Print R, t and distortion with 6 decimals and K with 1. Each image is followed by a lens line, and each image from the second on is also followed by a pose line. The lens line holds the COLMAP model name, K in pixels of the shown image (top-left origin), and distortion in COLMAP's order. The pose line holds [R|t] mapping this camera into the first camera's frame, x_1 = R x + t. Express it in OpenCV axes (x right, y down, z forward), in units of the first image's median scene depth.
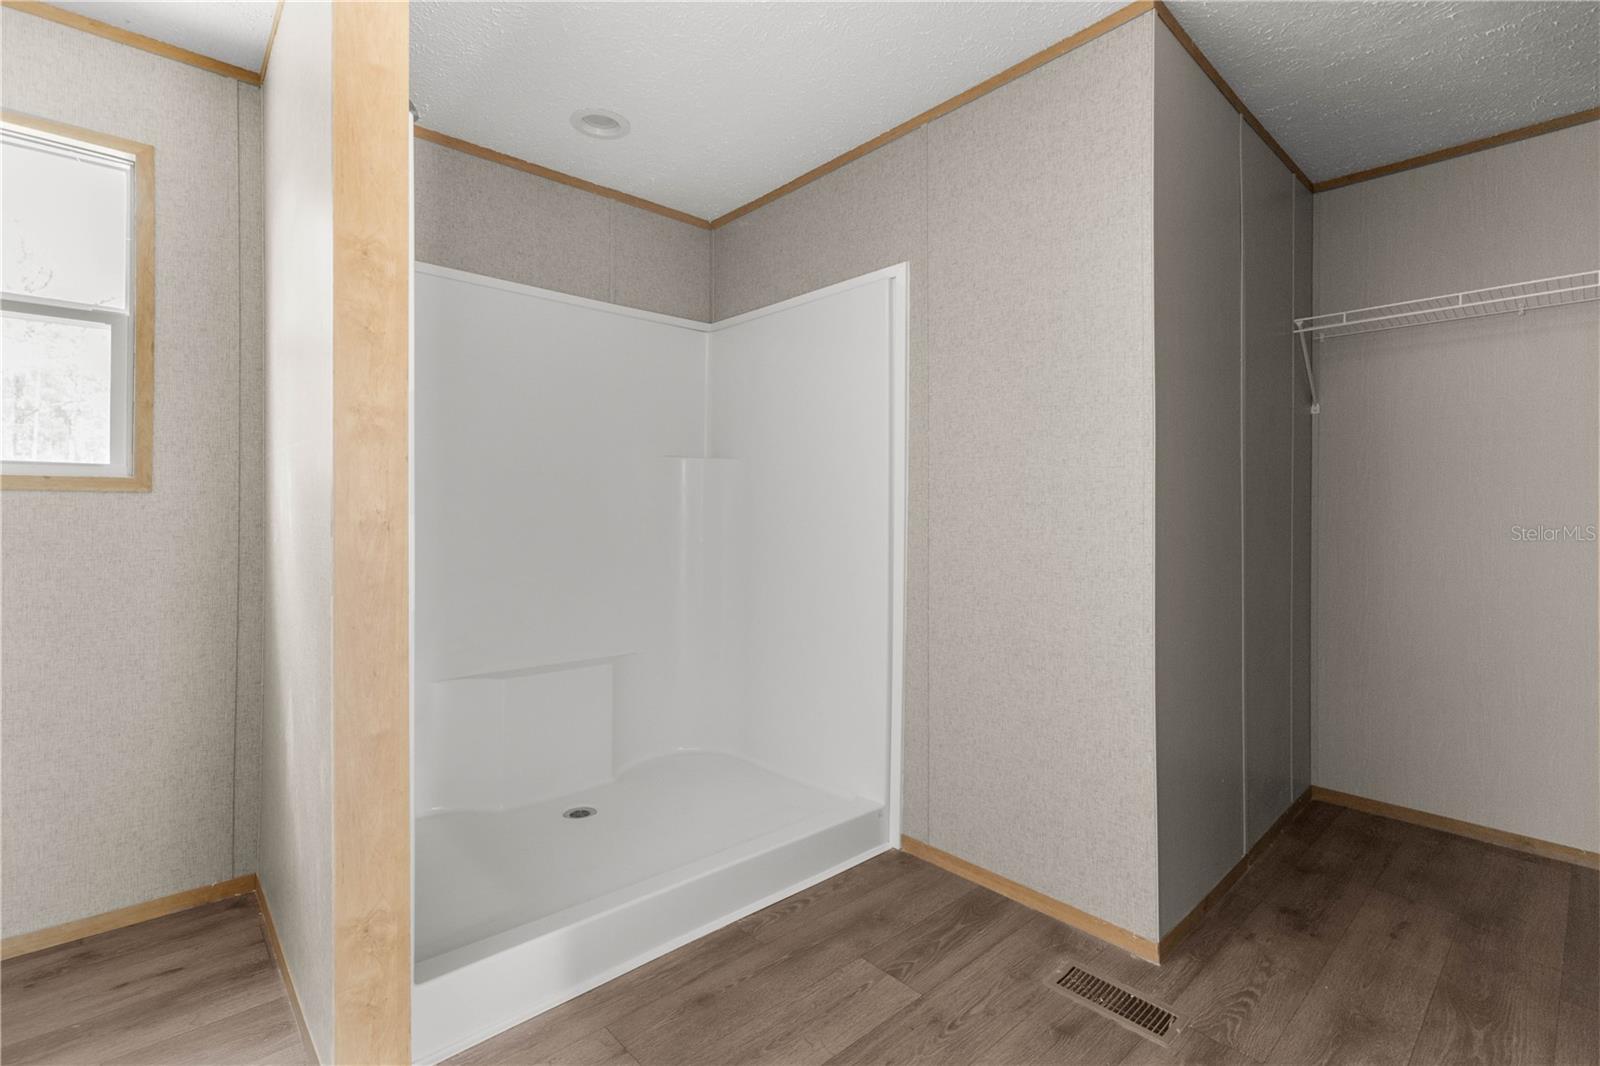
lens RADIAL K [[724.7, 0, 798.0], [0, 724.7, 512.2], [0, 0, 1]] dist [0.002181, 0.002783]
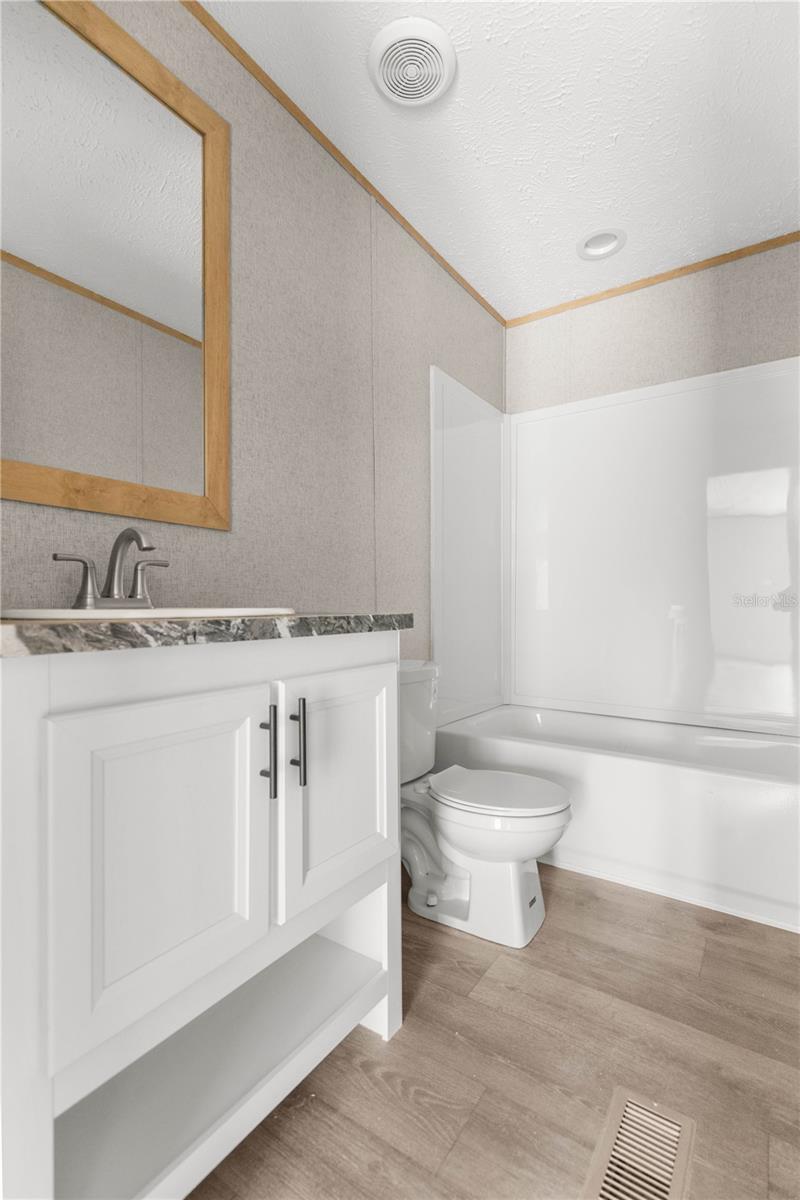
lens RADIAL K [[543.5, 0, 397.5], [0, 543.5, 598.9], [0, 0, 1]] dist [0.002181, 0.002783]
pose [[-0.236924, 0.005032, 0.971515, -0.716572], [-0.004268, 0.999972, -0.006220, 0.055874], [-0.971519, -0.005620, -0.236895, 1.427015]]
